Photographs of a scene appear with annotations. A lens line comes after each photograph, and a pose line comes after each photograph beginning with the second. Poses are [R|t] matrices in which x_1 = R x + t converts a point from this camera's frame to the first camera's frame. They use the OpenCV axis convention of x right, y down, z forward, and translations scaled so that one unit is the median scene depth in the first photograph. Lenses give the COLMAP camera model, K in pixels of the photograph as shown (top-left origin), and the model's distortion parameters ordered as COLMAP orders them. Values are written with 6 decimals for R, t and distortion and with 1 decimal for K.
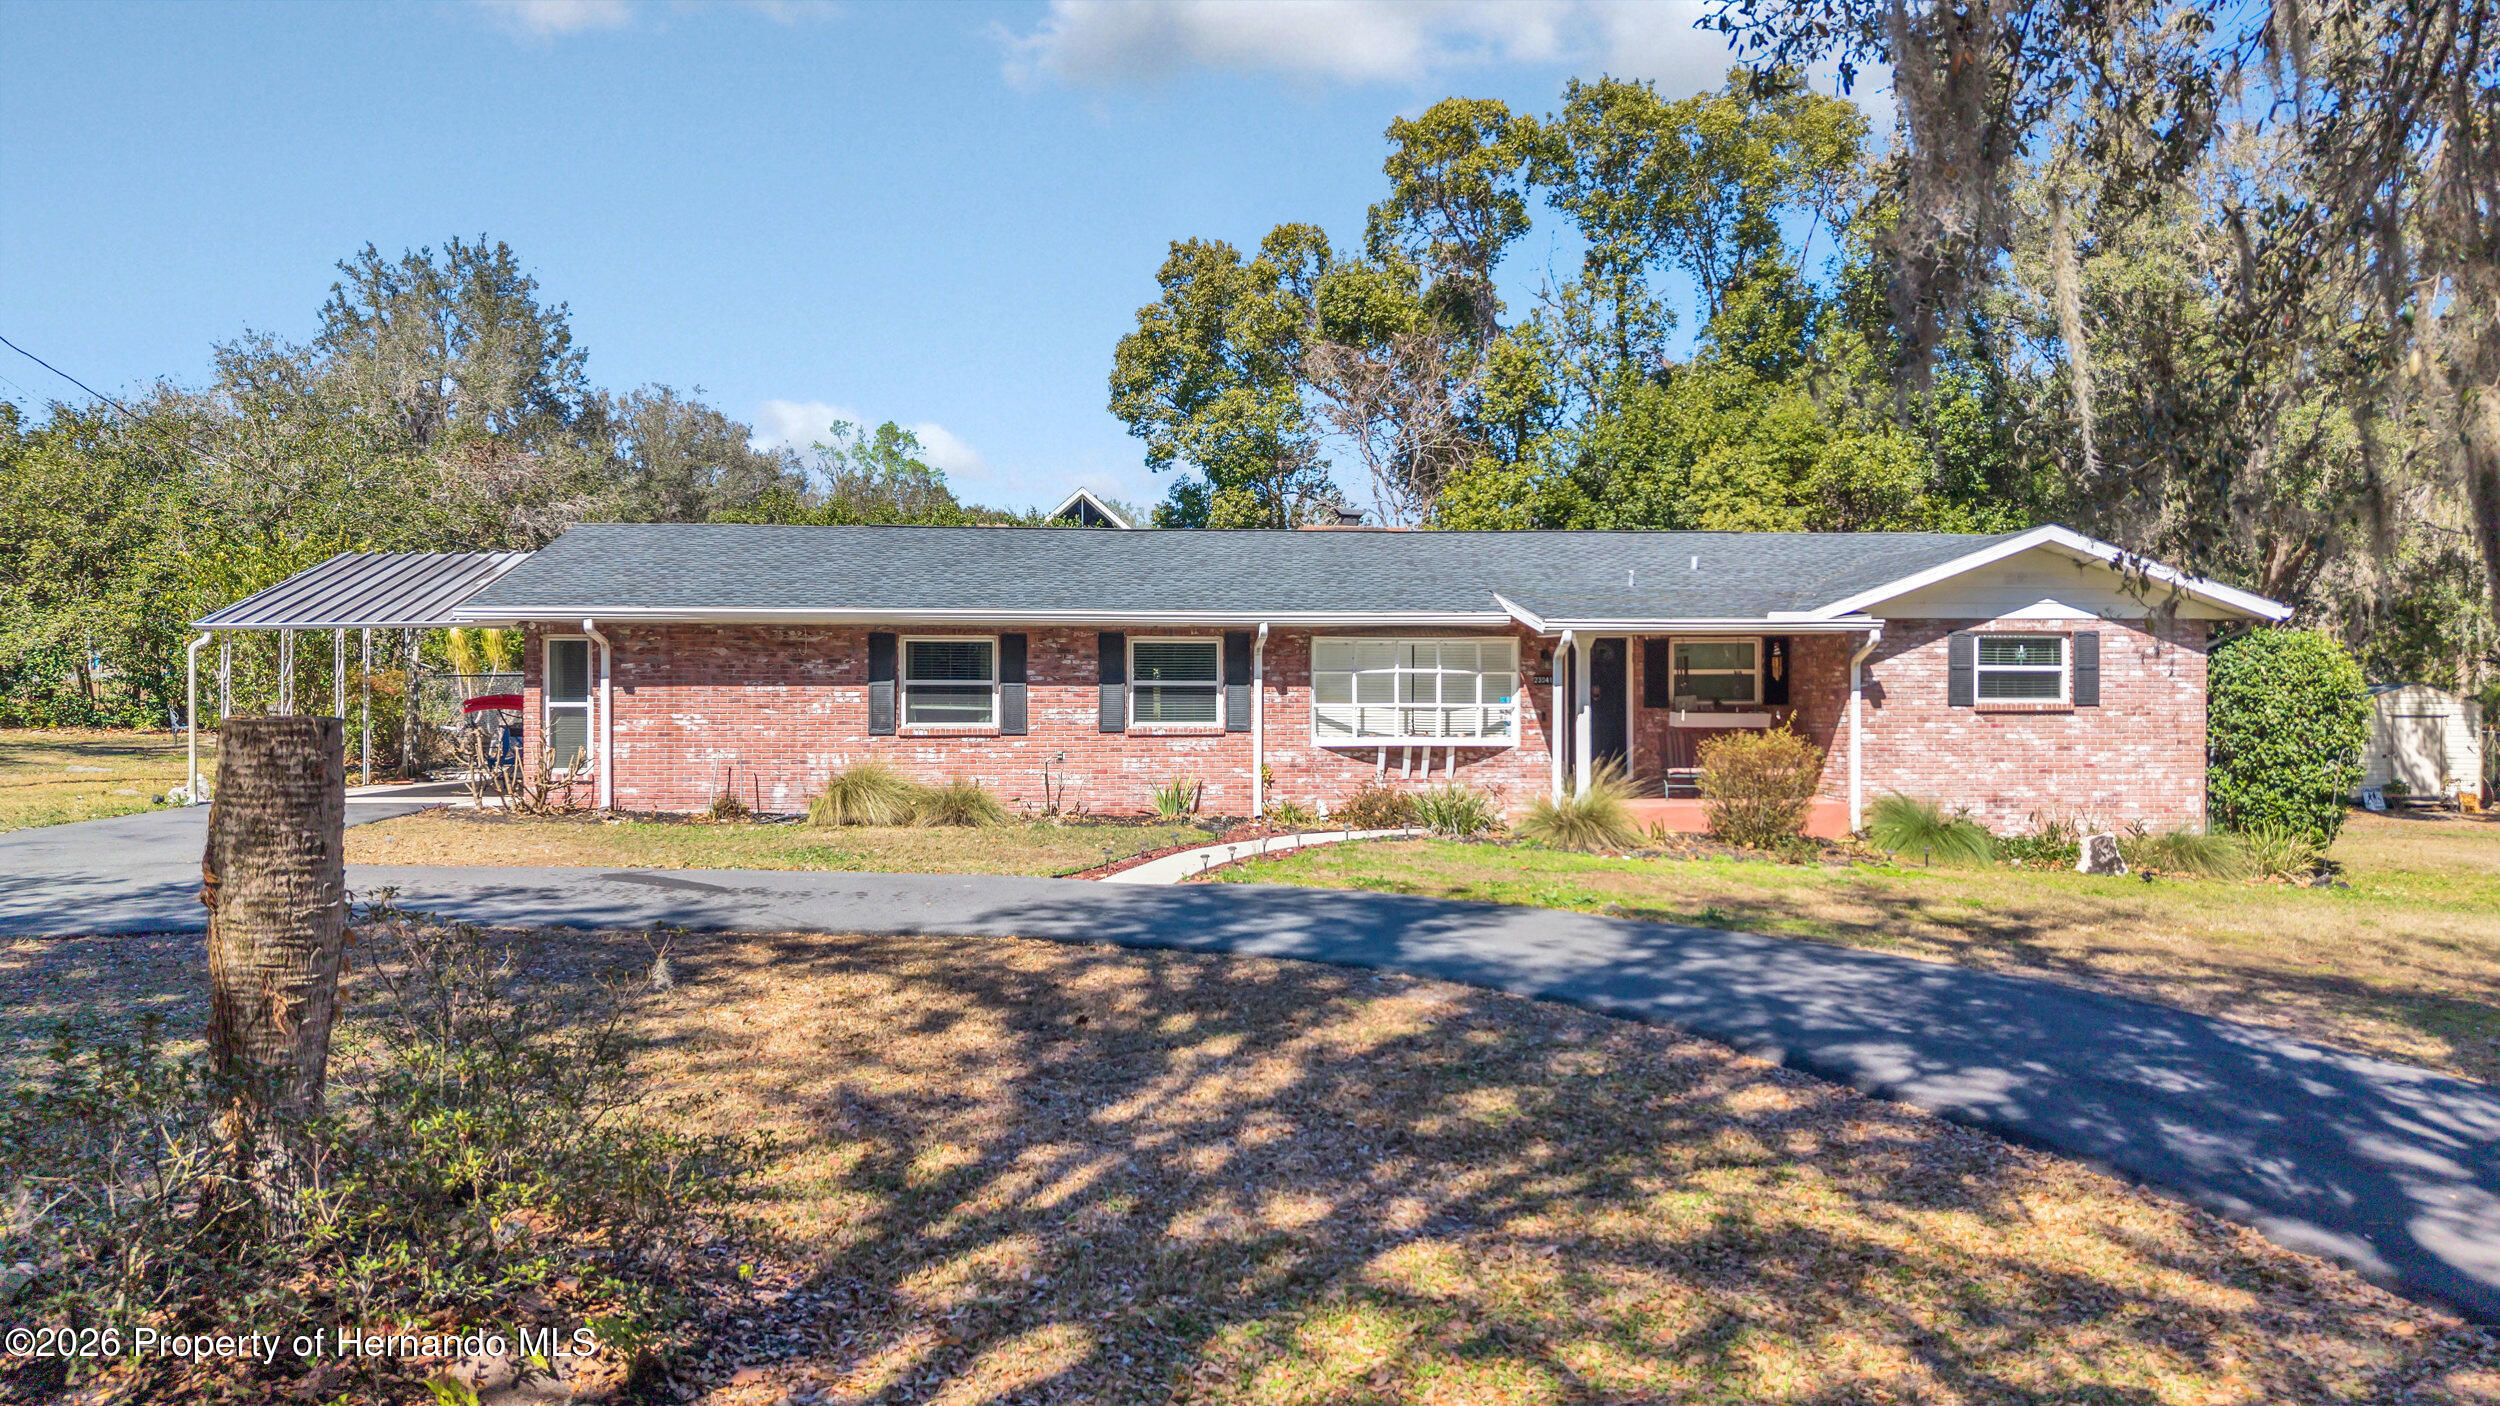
lens RADIAL K [[1709.3, 0, 1259.5], [0, 1709.3, 721.8], [0, 0, 1]] dist [0.071214, -0.077717]
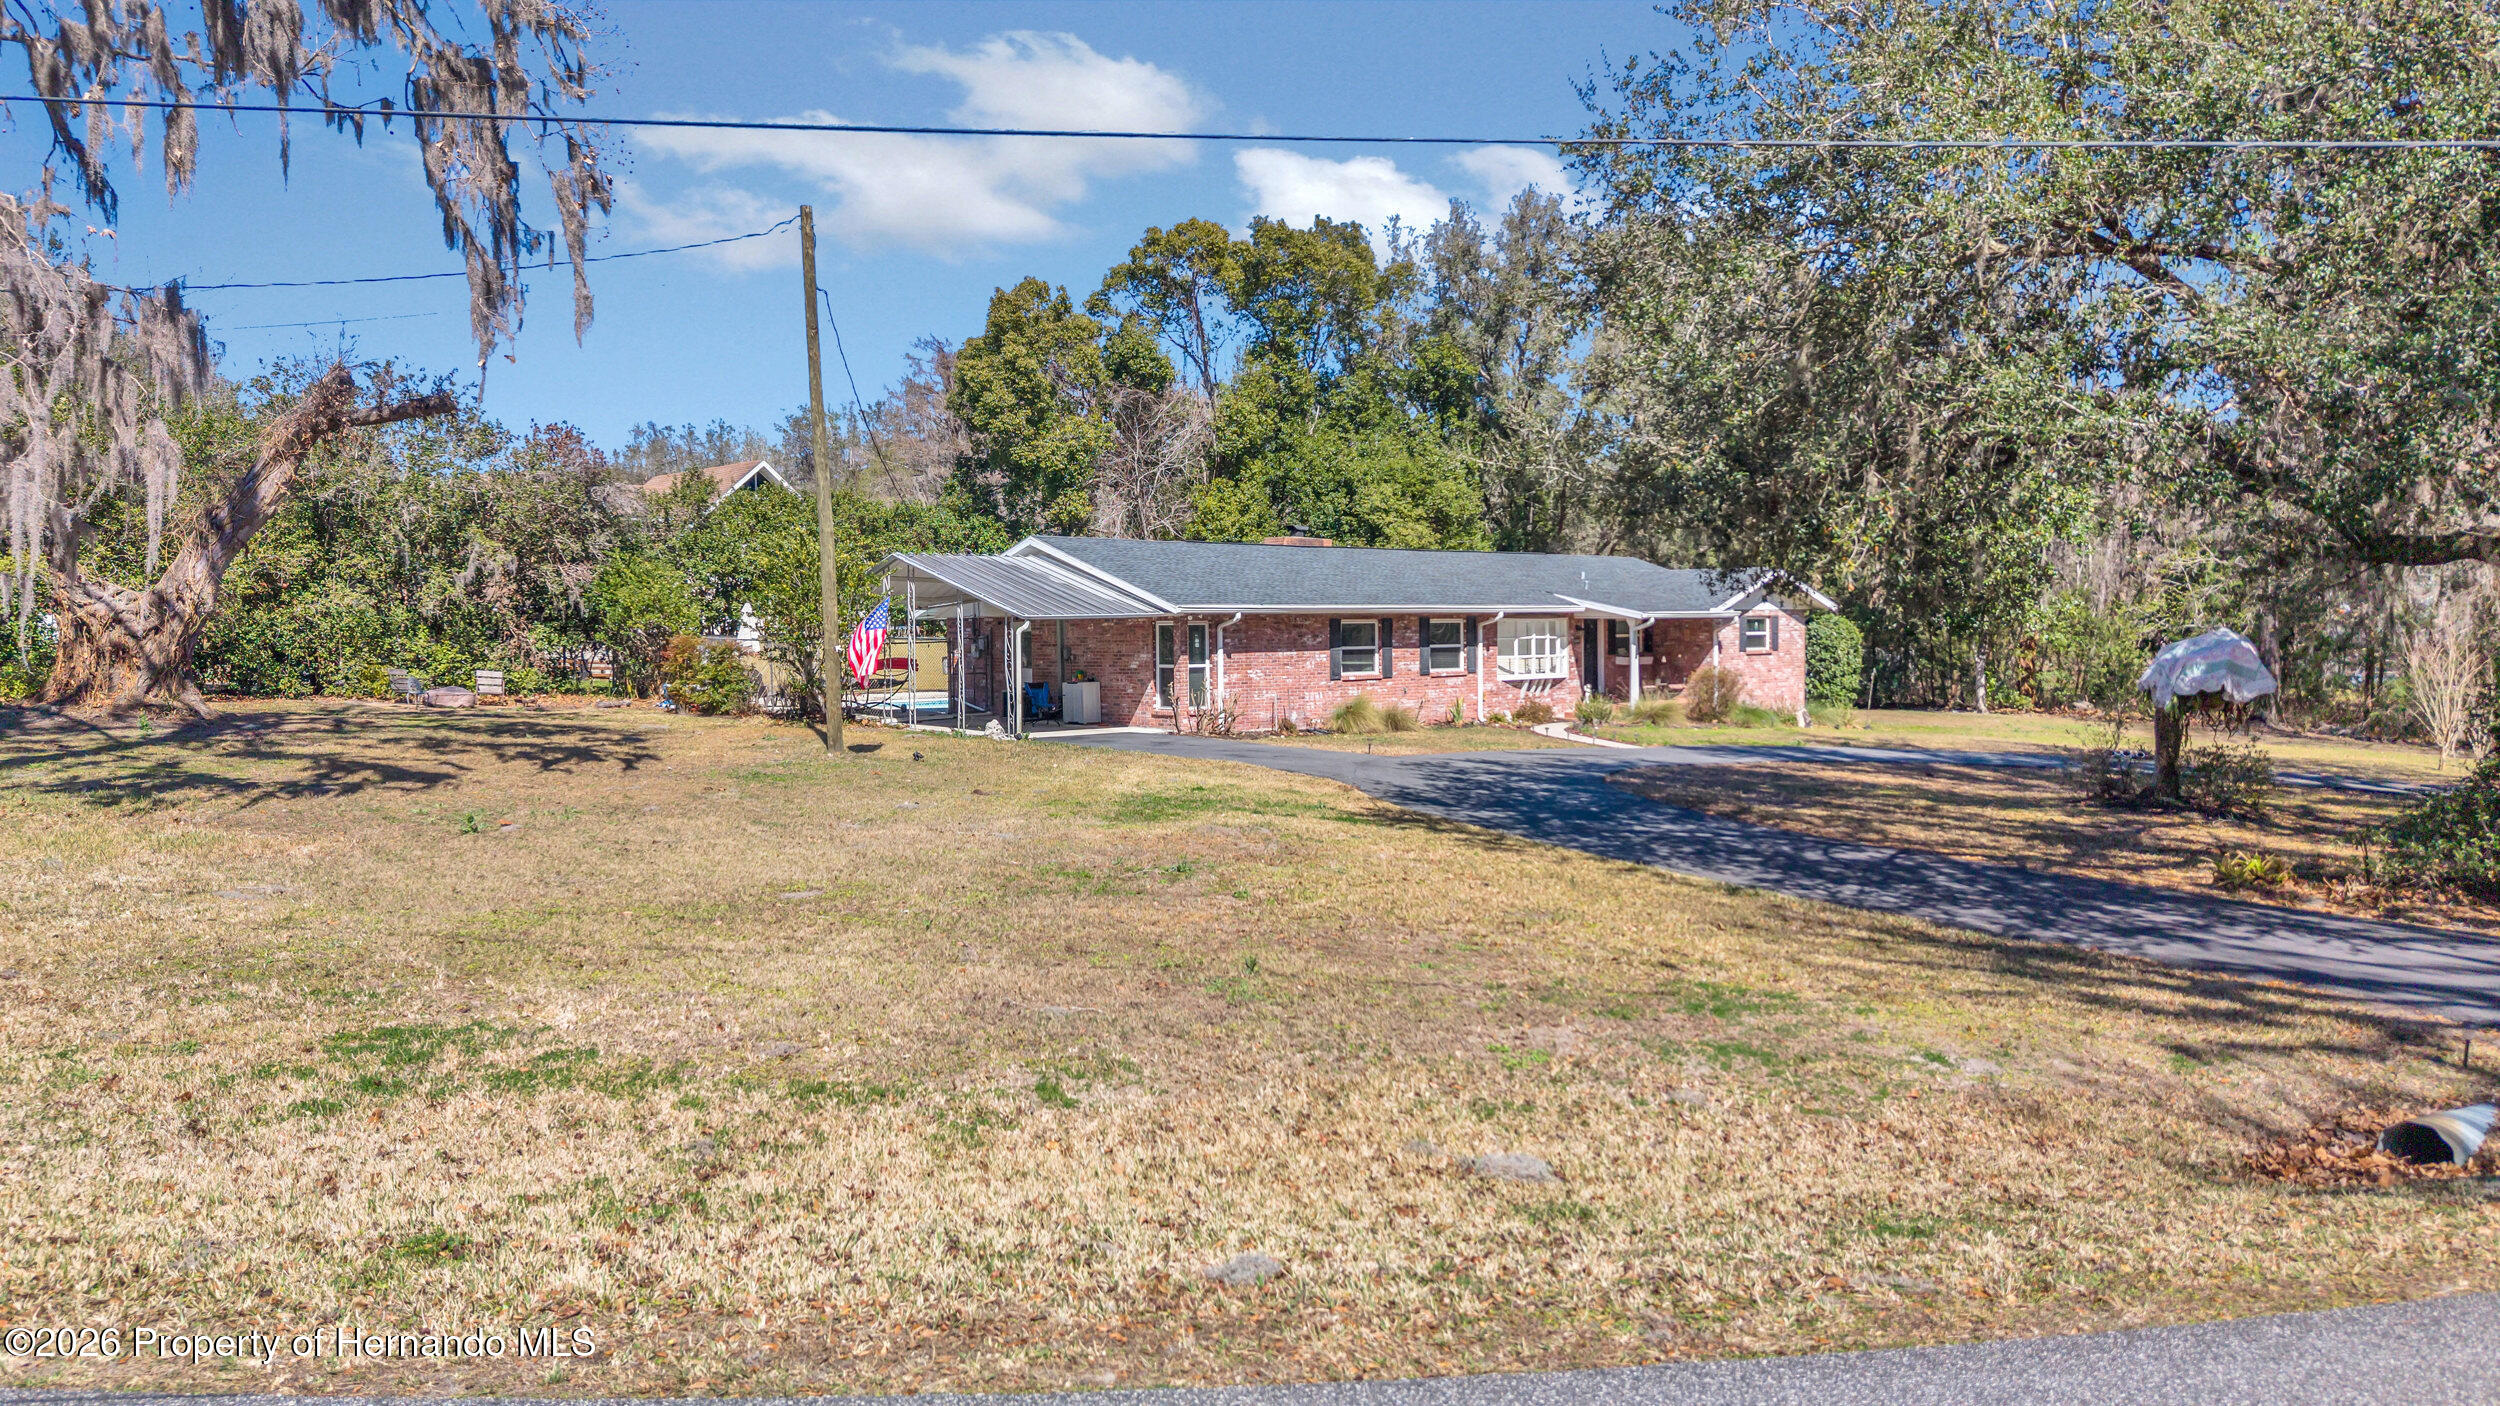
lens RADIAL K [[1782.4, 0, 1250.0], [0, 1782.4, 703.0], [0, 0, 1]] dist [0.200354, -0.000105]
pose [[0.762834, -0.034334, 0.645682, -1.386497], [0.016524, 0.999298, 0.033616, -0.029339], [-0.646383, -0.014974, 0.762866, -0.260149]]
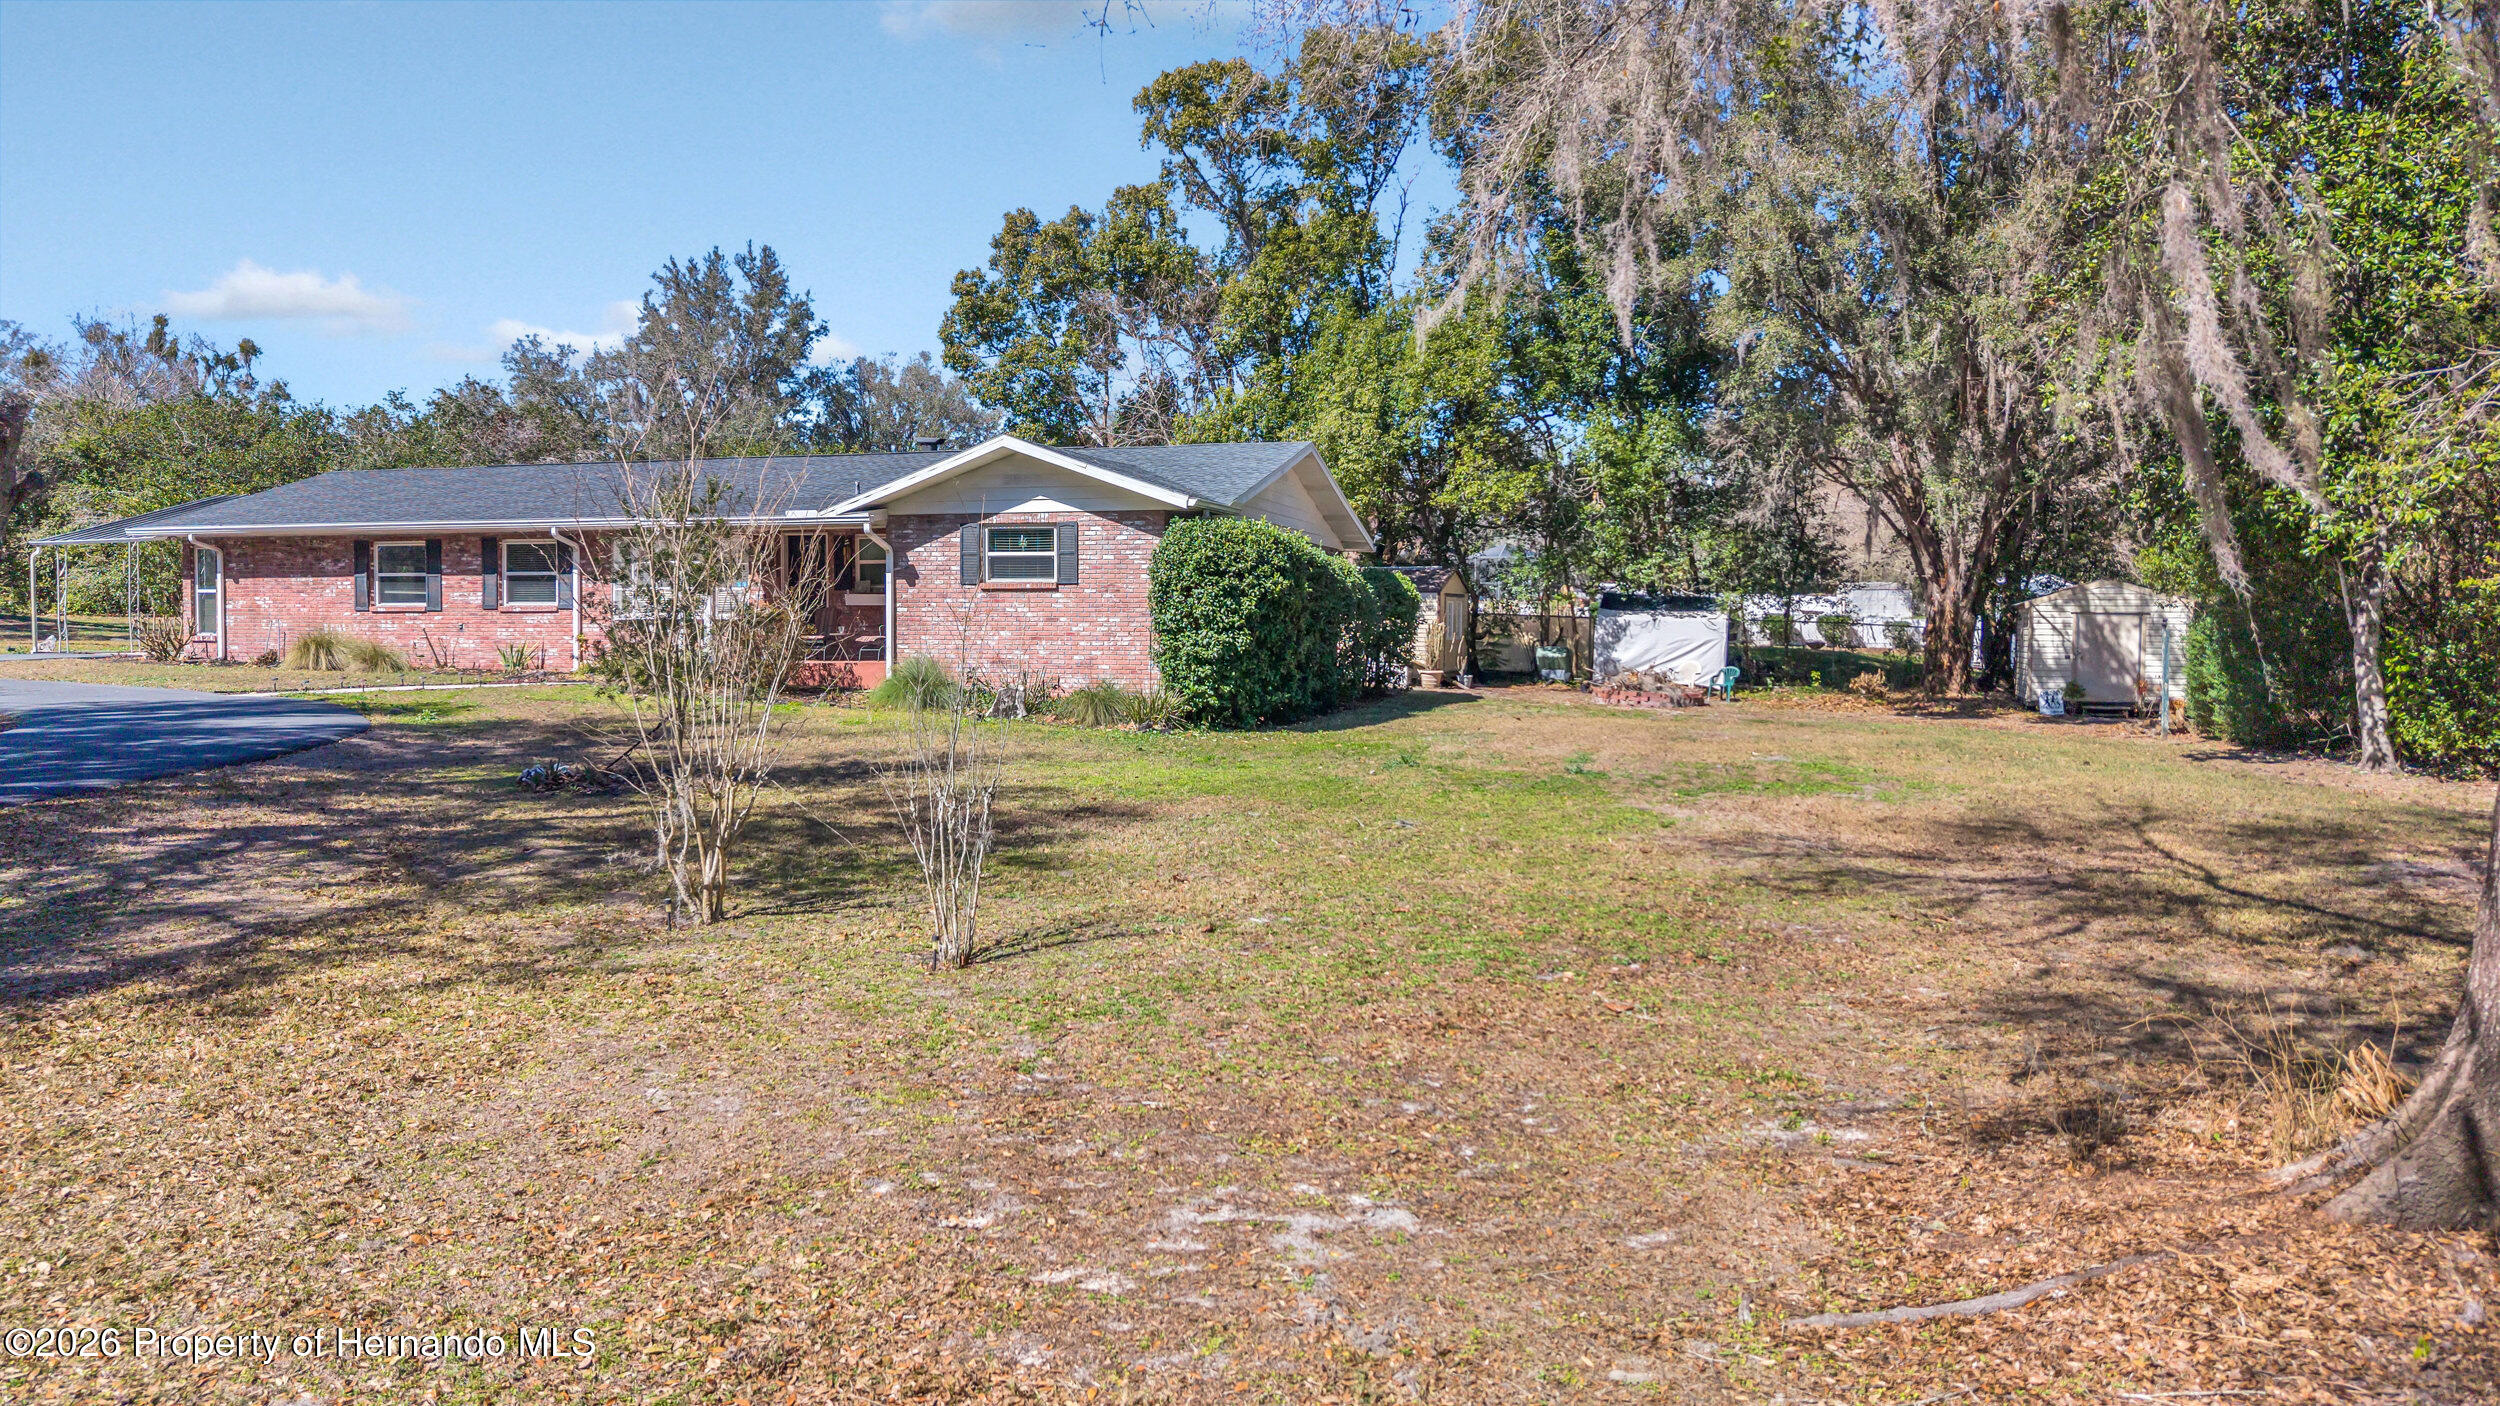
lens RADIAL K [[1709.3, 0, 1259.5], [0, 1709.3, 721.8], [0, 0, 1]] dist [0.071214, -0.077717]
pose [[0.919328, 0.022305, -0.392859, 1.035235], [-0.007218, 0.999180, 0.039839, 0.036583], [0.393425, -0.033790, 0.918735, -0.042059]]
